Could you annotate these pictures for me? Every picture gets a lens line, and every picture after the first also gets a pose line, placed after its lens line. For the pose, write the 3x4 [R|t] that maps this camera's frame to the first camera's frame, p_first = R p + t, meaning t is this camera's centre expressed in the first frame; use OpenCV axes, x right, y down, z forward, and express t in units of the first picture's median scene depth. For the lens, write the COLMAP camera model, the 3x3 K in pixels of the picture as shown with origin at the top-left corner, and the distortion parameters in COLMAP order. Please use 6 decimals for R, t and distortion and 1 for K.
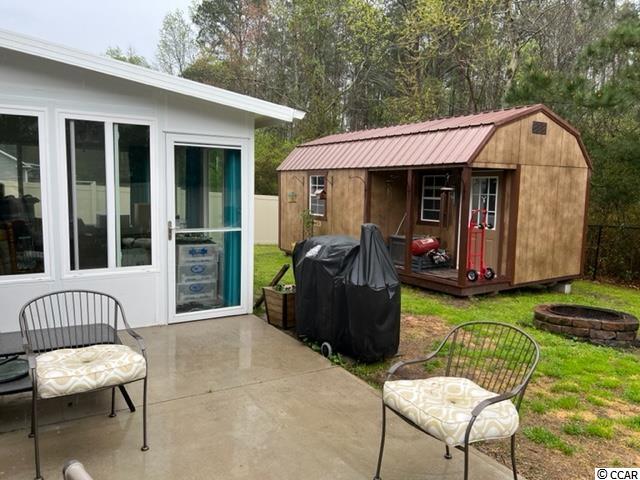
lens RADIAL K [[474.9, 0, 320.0], [0, 474.9, 240.0], [0, 0, 1]] dist [0.006197, -0.000576]
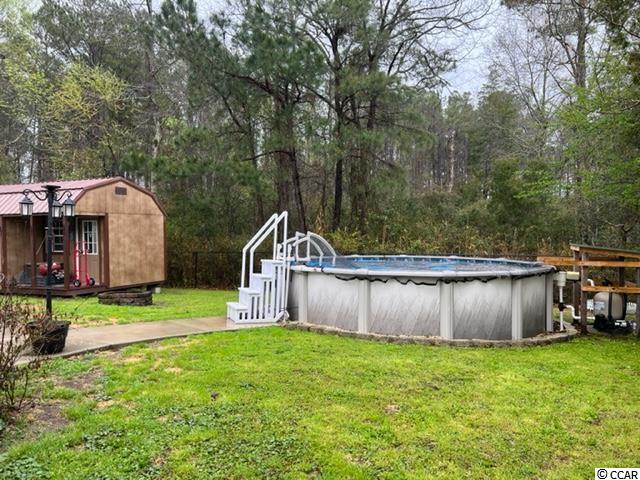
lens RADIAL K [[474.9, 0, 320.0], [0, 474.9, 240.0], [0, 0, 1]] dist [0.006197, -0.000576]
pose [[0.843393, -0.029041, 0.536511, 0.151112], [0.078463, 0.994491, -0.069513, 0.099773], [-0.531537, 0.100723, 0.841025, -0.719847]]
